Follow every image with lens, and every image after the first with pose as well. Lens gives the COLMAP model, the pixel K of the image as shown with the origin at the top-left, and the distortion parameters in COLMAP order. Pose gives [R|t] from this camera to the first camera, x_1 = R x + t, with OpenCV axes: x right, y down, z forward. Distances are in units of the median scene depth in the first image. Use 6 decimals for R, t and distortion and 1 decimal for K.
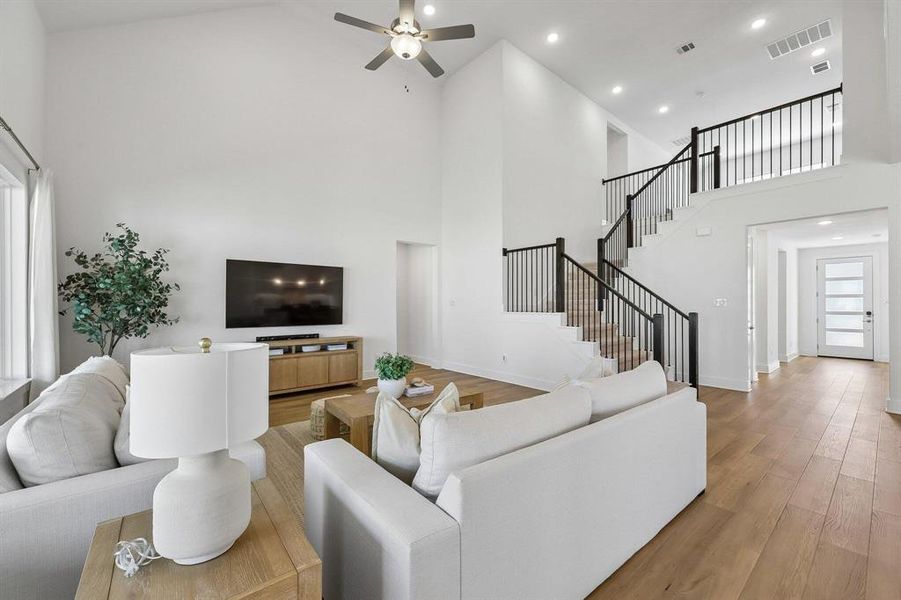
lens RADIAL K [[357.4, 0, 455.7], [0, 357.4, 302.7], [0, 0, 1]] dist [-0.000686, -0.000215]
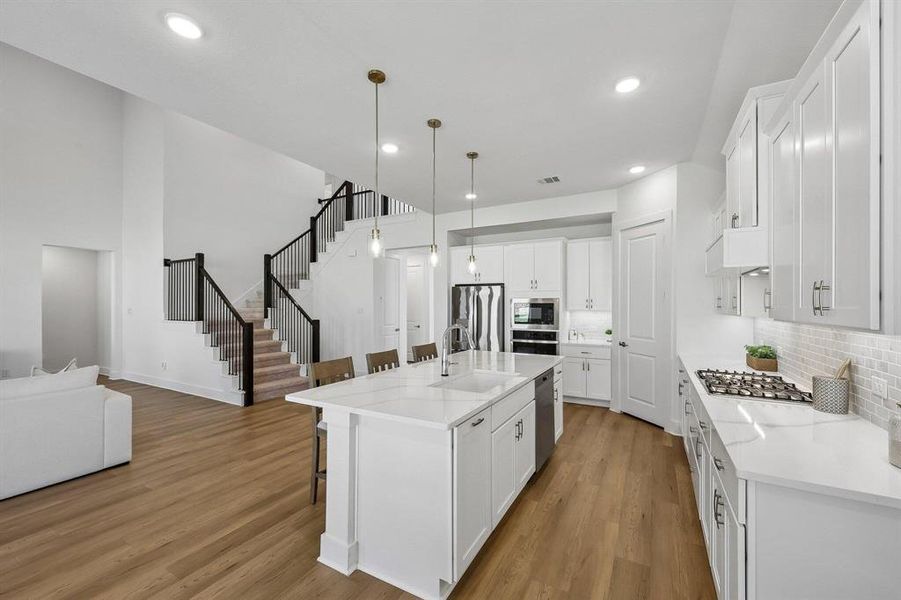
lens RADIAL K [[350.3, 0, 455.5], [0, 350.3, 285.8], [0, 0, 1]] dist [-0.000122, -0.000044]
pose [[0.934171, 0.024736, 0.355967, 0.586742], [-0.003731, 0.998217, -0.059574, -0.015508], [-0.356805, 0.054324, 0.932598, -0.273421]]
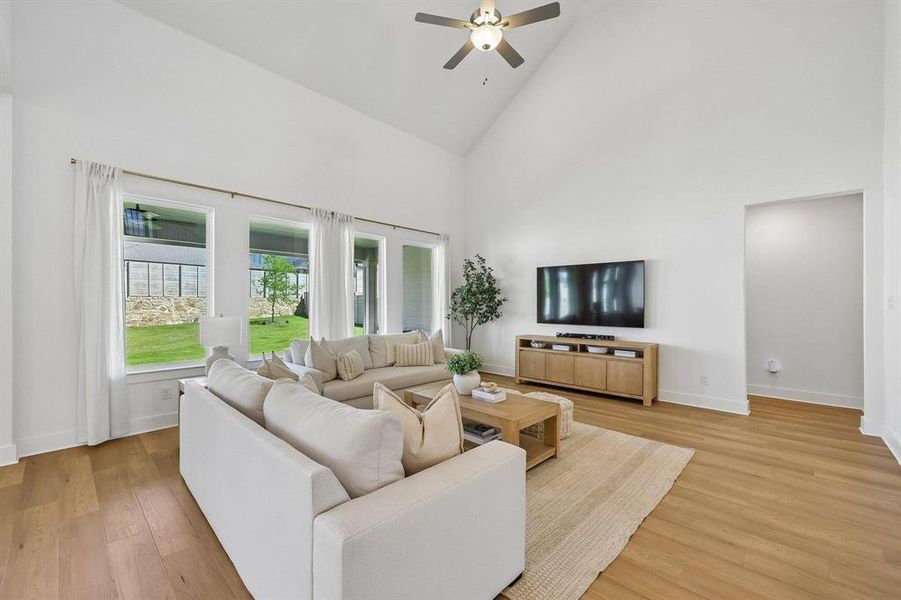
lens RADIAL K [[362.5, 0, 449.7], [0, 362.5, 302.5], [0, 0, 1]] dist [0.000196, -0.000023]
pose [[0.132910, -0.001998, -0.991126, 0.486398], [-0.001673, 0.999996, -0.002240, 0.003342], [0.991127, 0.001956, 0.132906, 0.456721]]
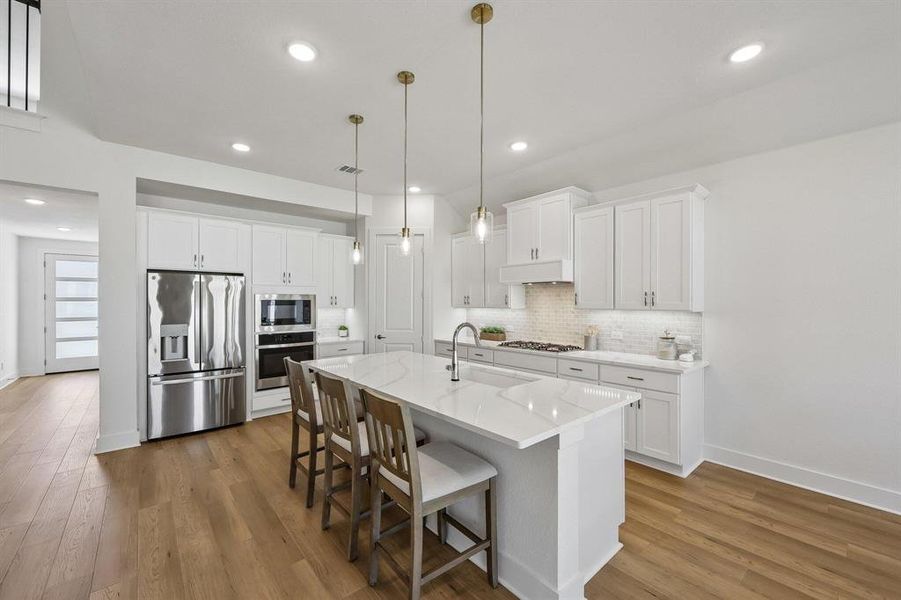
lens RADIAL K [[368.8, 0, 445.9], [0, 368.8, 299.8], [0, 0, 1]] dist [-0.000183, -0.000093]
pose [[-0.008935, 0.003055, 0.999955, 0.281209], [-0.001972, 0.999993, -0.003073, -0.024917], [-0.999958, -0.002000, -0.008929, 0.172574]]
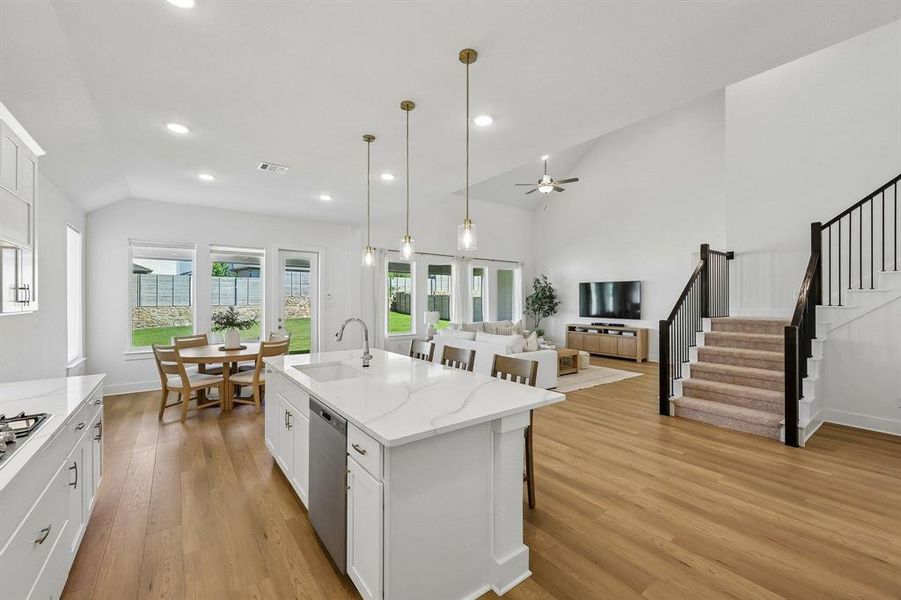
lens RADIAL K [[357.9, 0, 453.1], [0, 357.9, 298.5], [0, 0, 1]] dist [-0.000893, -0.000096]
pose [[-0.034278, -0.003554, -0.999406, 1.225720], [-0.000941, 0.999993, -0.003524, -0.020523], [0.999412, 0.000820, -0.034281, 0.299053]]
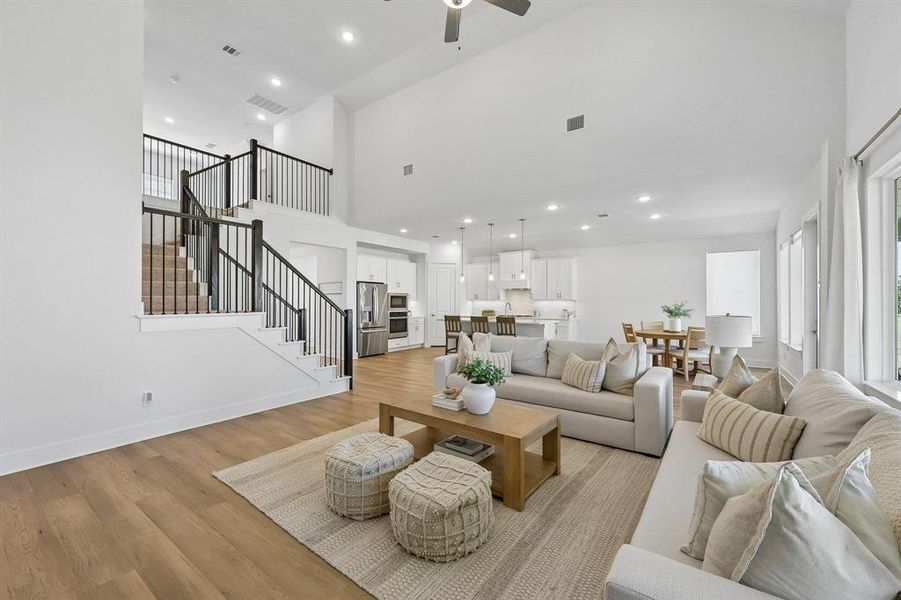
lens RADIAL K [[368.8, 0, 445.9], [0, 368.8, 299.8], [0, 0, 1]] dist [-0.000183, -0.000093]
pose [[-0.251756, 0.005925, 0.967773, -0.578499], [-0.004393, 0.999964, -0.007265, 0.003325], [-0.967781, -0.006081, -0.251721, 0.734361]]
